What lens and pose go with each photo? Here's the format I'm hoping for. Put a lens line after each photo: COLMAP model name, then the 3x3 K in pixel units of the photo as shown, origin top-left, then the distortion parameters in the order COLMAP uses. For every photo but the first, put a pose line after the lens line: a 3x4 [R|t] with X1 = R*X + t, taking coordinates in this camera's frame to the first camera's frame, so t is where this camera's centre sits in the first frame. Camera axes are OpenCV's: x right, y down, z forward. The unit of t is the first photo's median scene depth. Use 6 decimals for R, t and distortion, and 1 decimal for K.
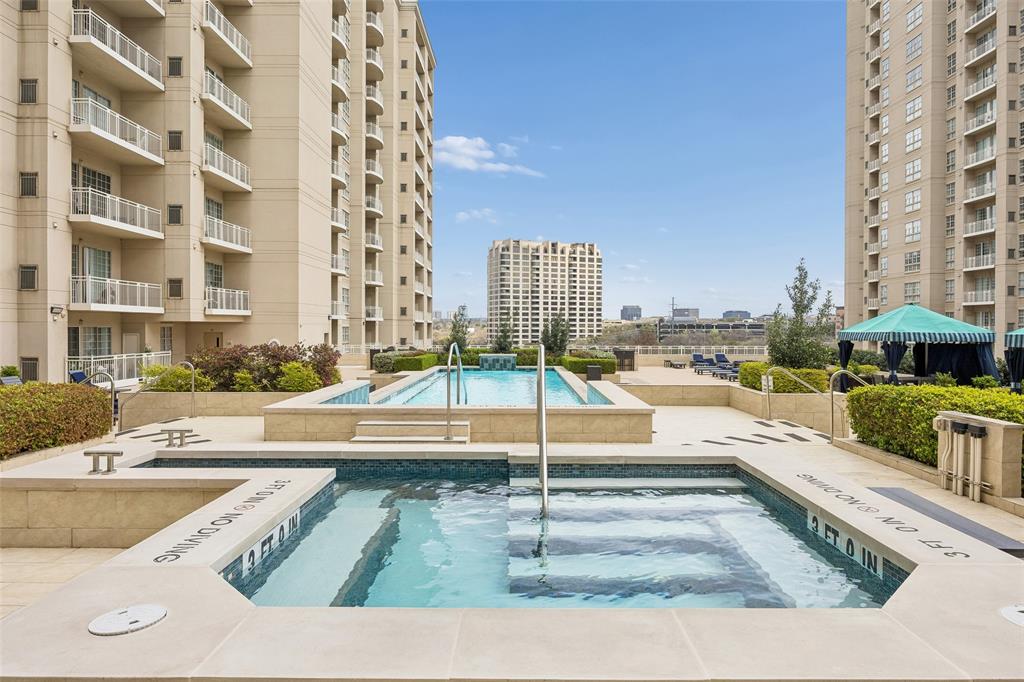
lens RADIAL K [[631.2, 0, 512.0], [0, 631.2, 341.0], [0, 0, 1]] dist [-0.006858, -0.002362]
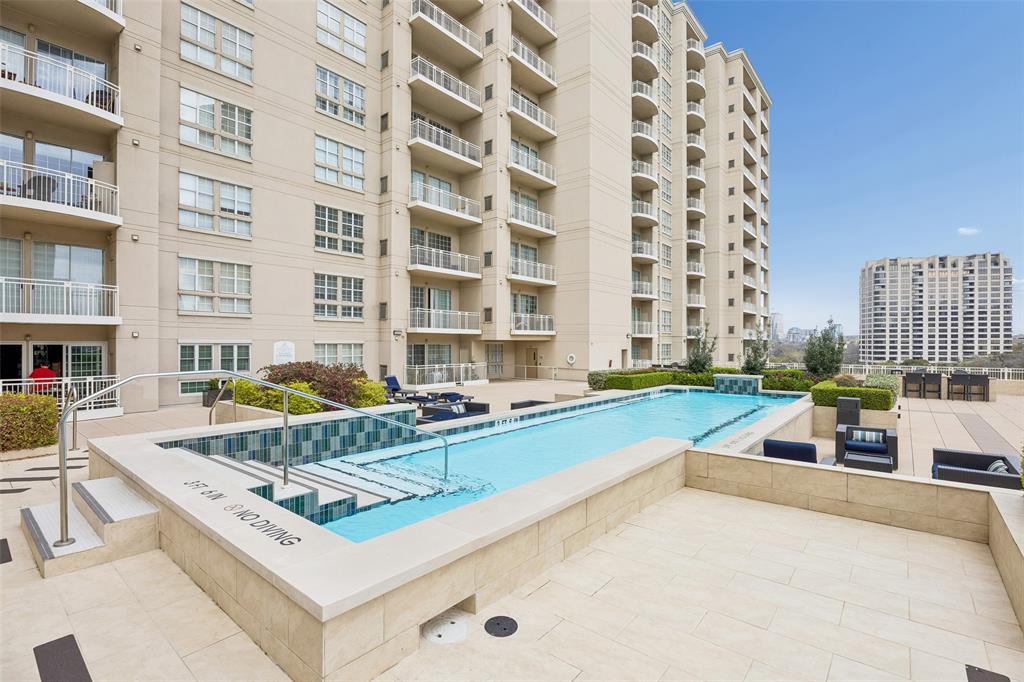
lens RADIAL K [[476.4, 0, 511.9], [0, 476.4, 345.0], [0, 0, 1]] dist [-0.011938, -0.001080]
pose [[0.775431, -0.000703, -0.631432, 0.053631], [-0.012000, 0.999802, -0.015849, -0.002278], [0.631318, 0.019867, 0.775269, 0.104444]]
